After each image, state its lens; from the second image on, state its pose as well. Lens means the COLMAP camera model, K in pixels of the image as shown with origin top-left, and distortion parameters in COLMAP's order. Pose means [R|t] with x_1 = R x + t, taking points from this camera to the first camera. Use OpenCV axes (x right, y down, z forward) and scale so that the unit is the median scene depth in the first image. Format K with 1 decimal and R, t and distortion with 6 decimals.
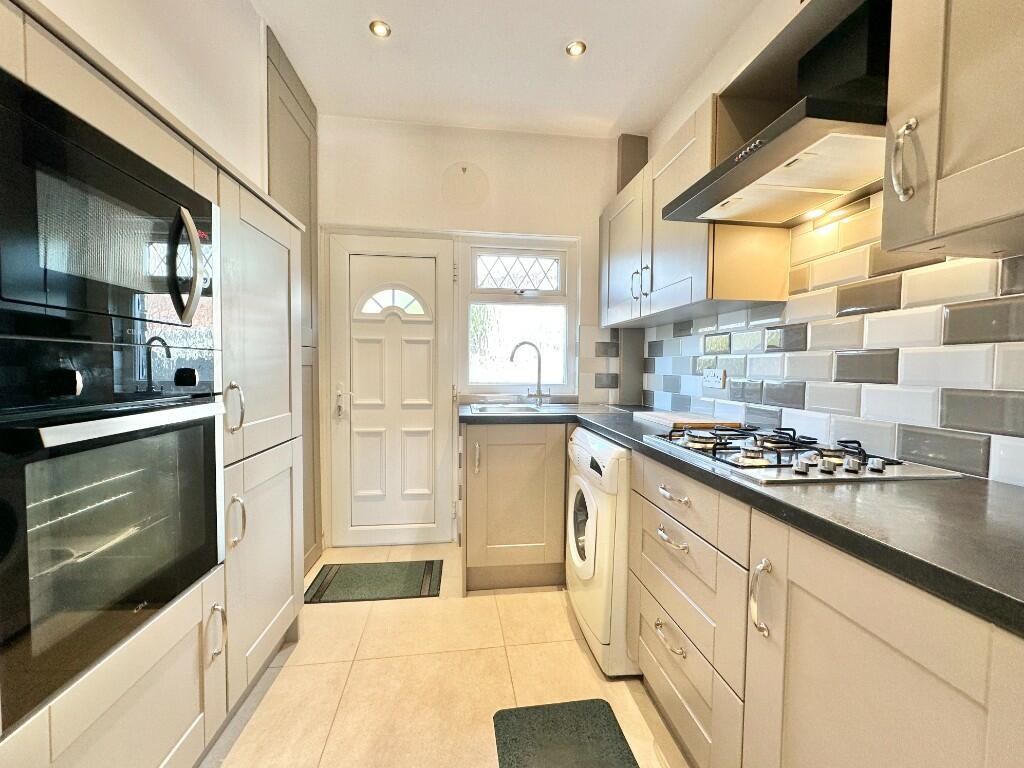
lens RADIAL K [[409.8, 0, 512.6], [0, 409.8, 382.3], [0, 0, 1]] dist [-0.002864, -0.000154]
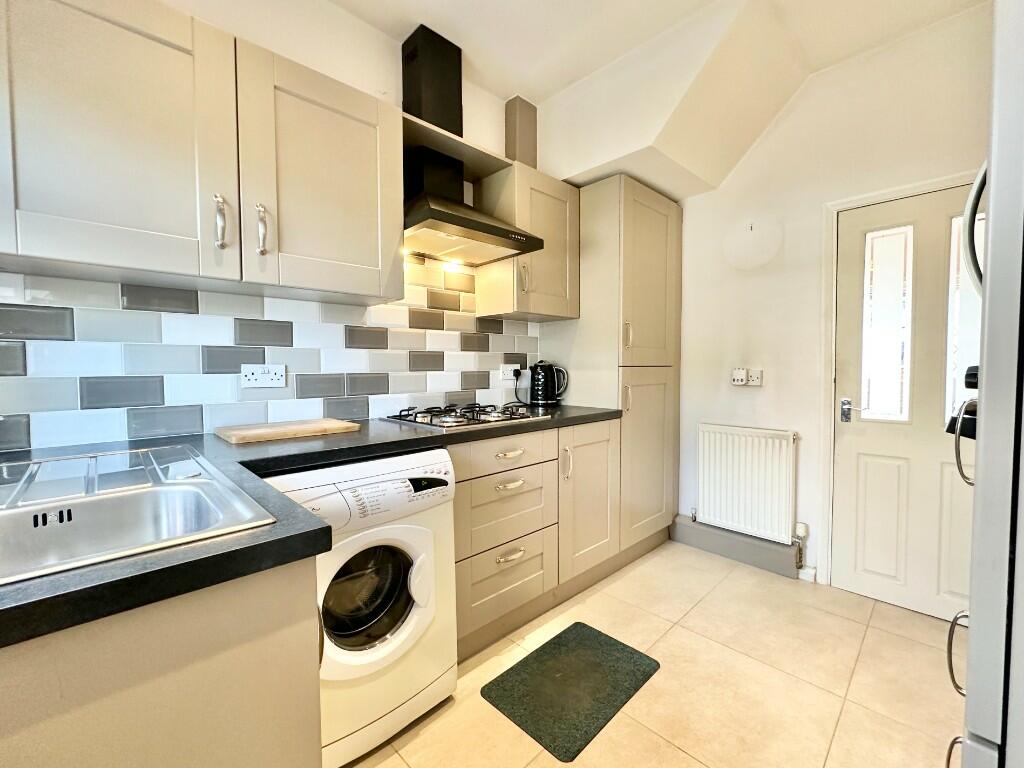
lens RADIAL K [[430.7, 0, 511.5], [0, 430.7, 382.2], [0, 0, 1]] dist [-0.000662, -0.000017]
pose [[-0.595160, -0.042623, 0.802476, -0.484942], [0.028784, 0.996821, 0.074294, -0.047888], [-0.803091, 0.067315, -0.592041, 1.156607]]
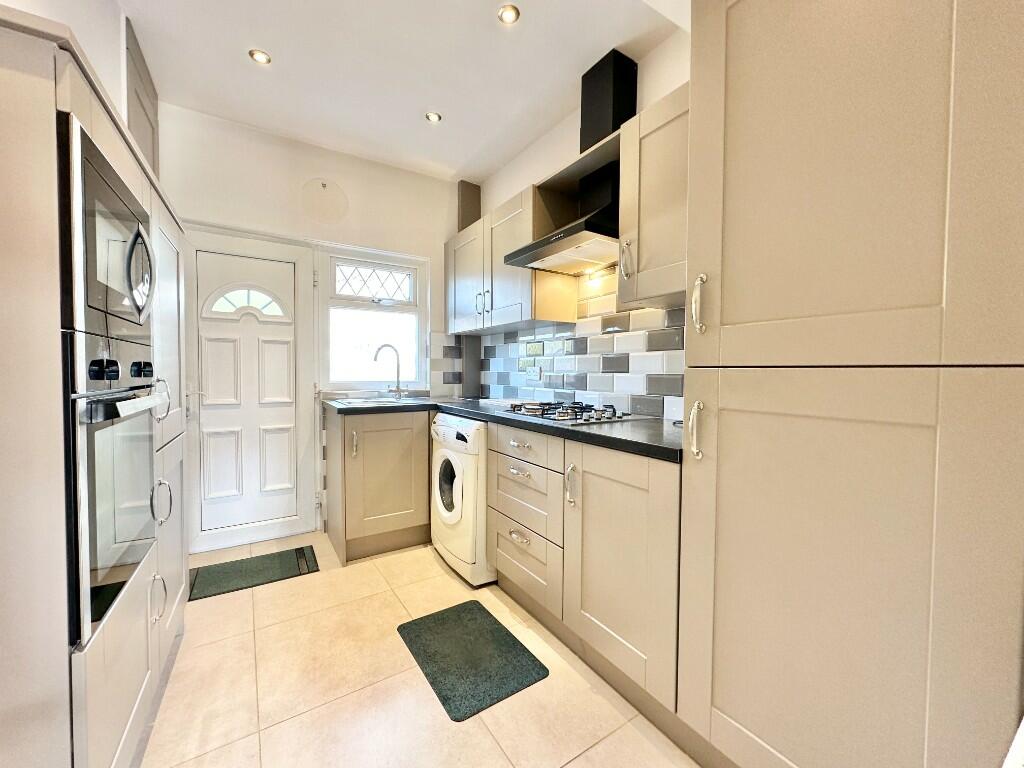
lens RADIAL K [[409.8, 0, 512.6], [0, 409.8, 382.3], [0, 0, 1]] dist [-0.002864, -0.000154]
pose [[0.902379, -0.017442, 0.430591, -0.186968], [0.021161, 0.999769, -0.003850, 0.025843], [-0.430424, 0.012586, 0.902539, -0.252627]]
